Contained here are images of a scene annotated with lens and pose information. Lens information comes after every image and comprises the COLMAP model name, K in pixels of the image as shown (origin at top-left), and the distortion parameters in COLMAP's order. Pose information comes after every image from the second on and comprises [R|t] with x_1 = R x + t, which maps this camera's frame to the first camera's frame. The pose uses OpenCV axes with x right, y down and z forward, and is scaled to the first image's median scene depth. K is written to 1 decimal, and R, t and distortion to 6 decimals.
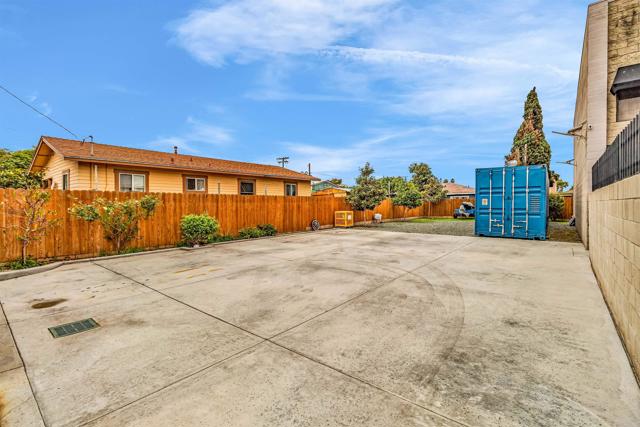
lens RADIAL K [[292.6, 0, 321.3], [0, 292.6, 208.5], [0, 0, 1]] dist [0.000047, 0.000117]
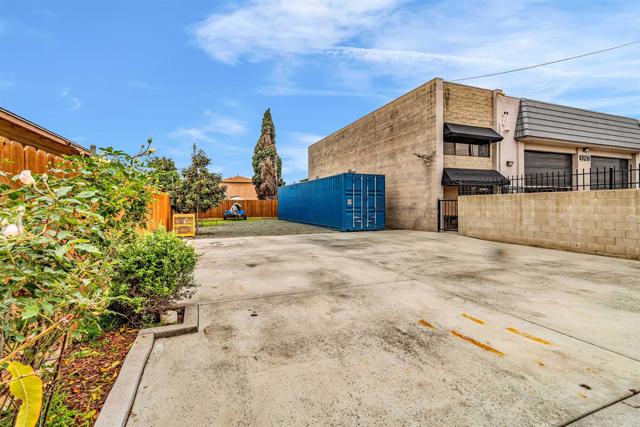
lens RADIAL K [[295.7, 0, 319.4], [0, 295.7, 204.9], [0, 0, 1]] dist [0.000995, -0.000272]
pose [[0.476238, 0.002797, 0.879312, -0.438601], [0.016152, 0.999798, -0.011928, 0.001109], [-0.879168, 0.019883, 0.476097, 0.444362]]
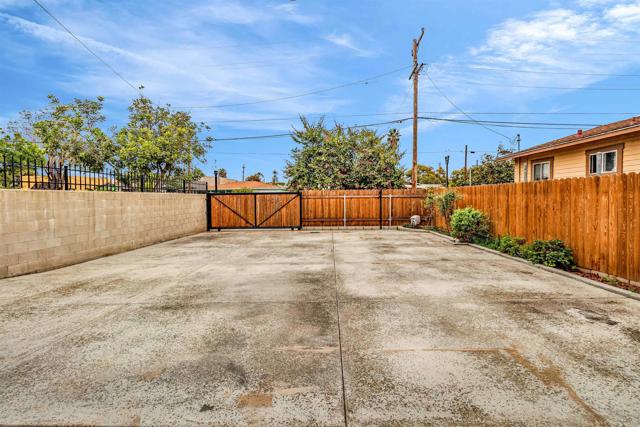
lens RADIAL K [[320.4, 0, 320.3], [0, 320.4, 205.1], [0, 0, 1]] dist [-0.001684, -0.000374]
pose [[-0.787159, 0.027412, -0.616141, 0.375431], [0.004408, 0.999236, 0.038824, -0.021294], [0.616735, 0.027845, -0.786678, 1.021701]]
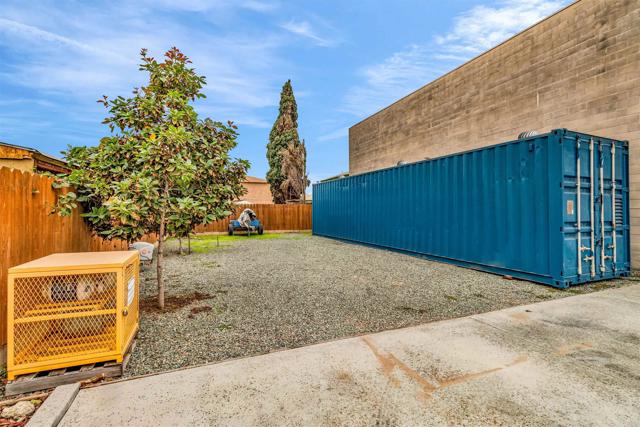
lens RADIAL K [[292.6, 0, 321.3], [0, 292.6, 208.5], [0, 0, 1]] dist [0.000047, 0.000117]
pose [[0.472460, 0.006933, 0.881325, -0.004567], [0.015880, 0.999740, -0.016378, -0.016328], [-0.881209, 0.021734, 0.472227, 0.914734]]
